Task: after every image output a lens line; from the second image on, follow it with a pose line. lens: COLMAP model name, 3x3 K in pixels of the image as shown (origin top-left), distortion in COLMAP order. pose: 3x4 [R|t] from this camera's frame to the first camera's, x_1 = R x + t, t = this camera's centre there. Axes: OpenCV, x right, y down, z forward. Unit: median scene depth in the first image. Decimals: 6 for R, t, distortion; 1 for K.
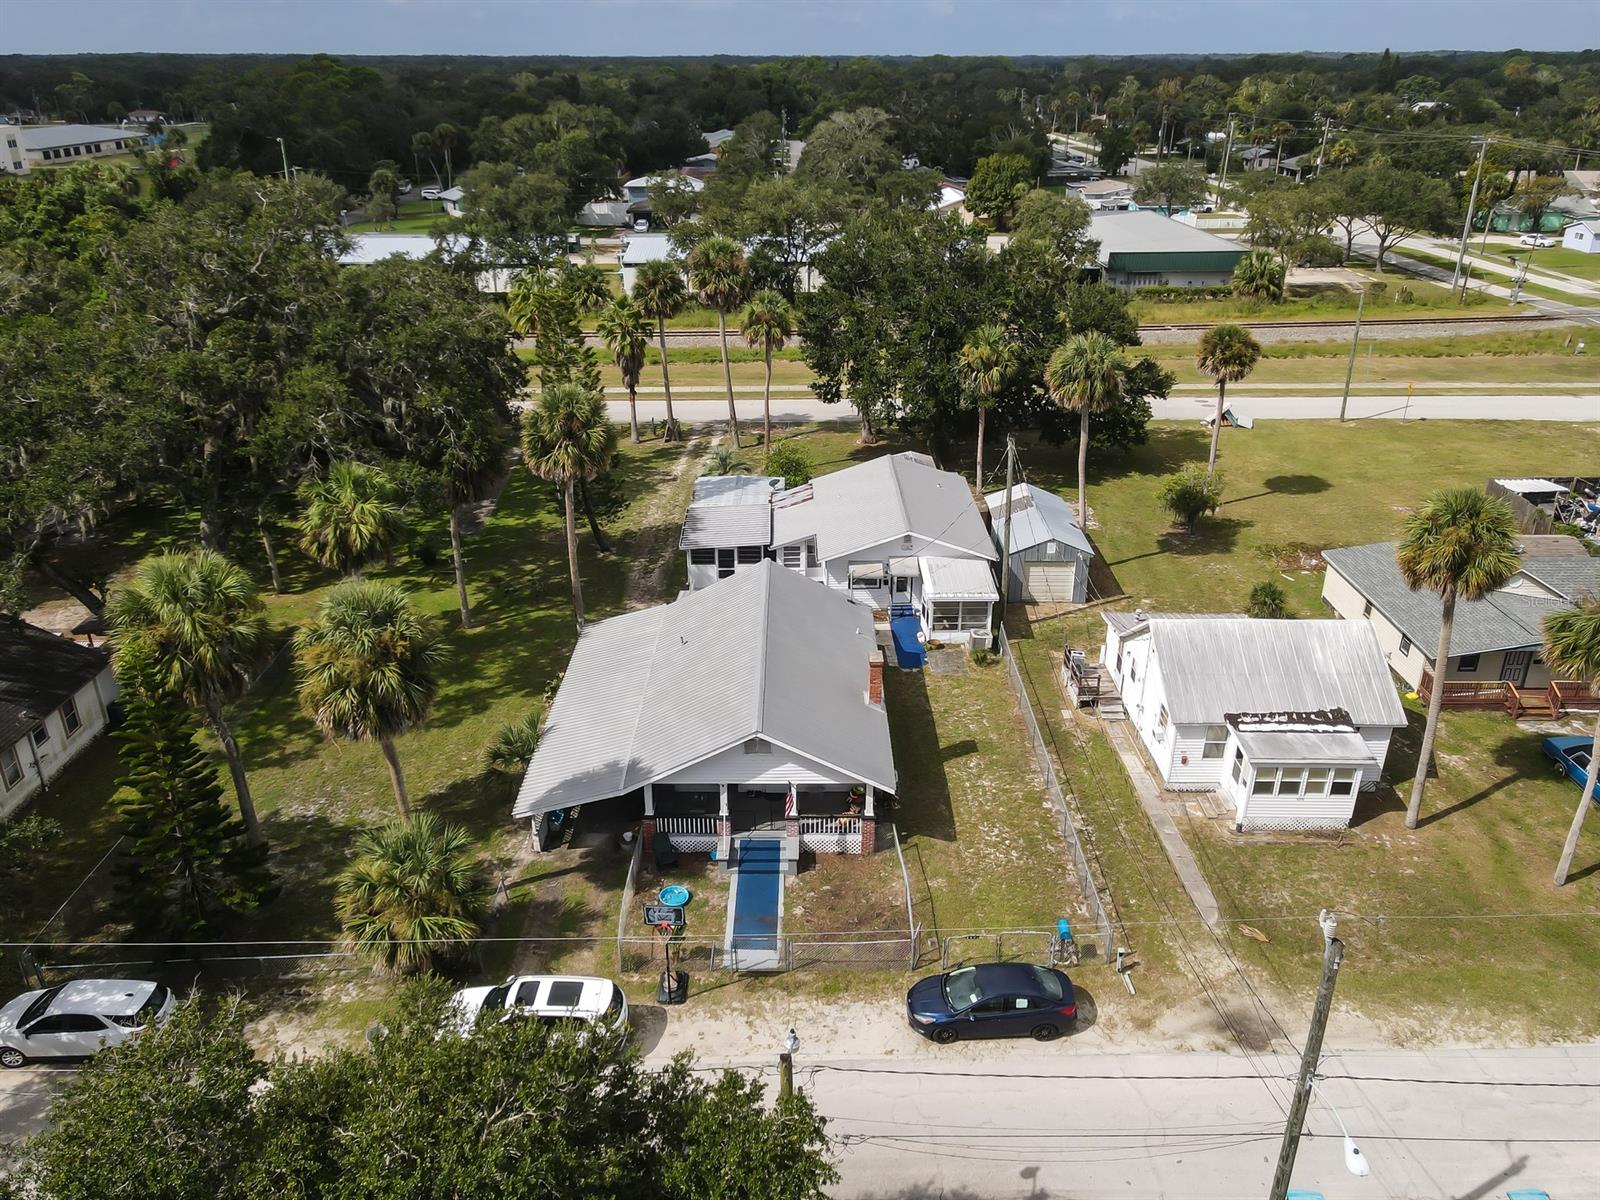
lens RADIAL K [[1158.3, 0, 800.0], [0, 1158.3, 600.0], [0, 0, 1]] dist [0.012459, 0.010568]
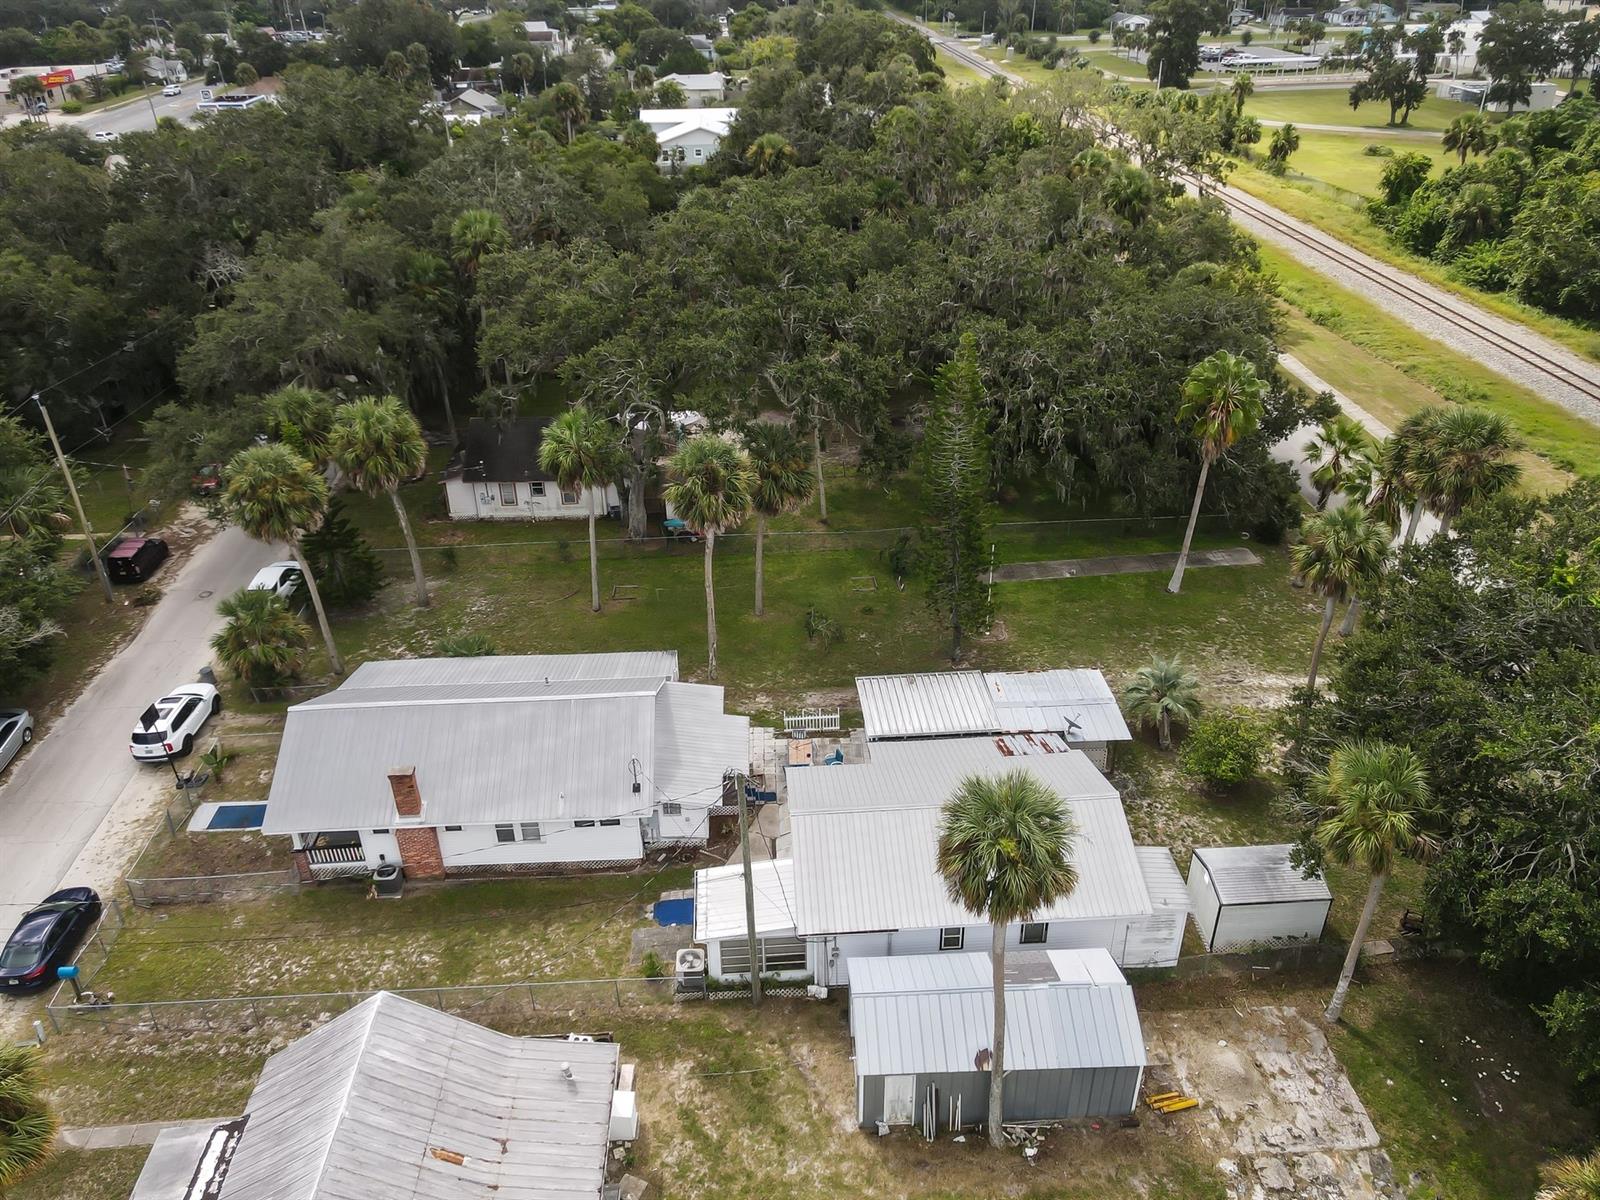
lens RADIAL K [[1158.3, 0, 800.0], [0, 1158.3, 600.0], [0, 0, 1]] dist [0.012459, 0.010568]
pose [[0.044459, 0.503192, -0.863030, 0.864983], [-0.404992, 0.798792, 0.444874, -0.646553], [0.913239, 0.329742, 0.239302, 1.033559]]
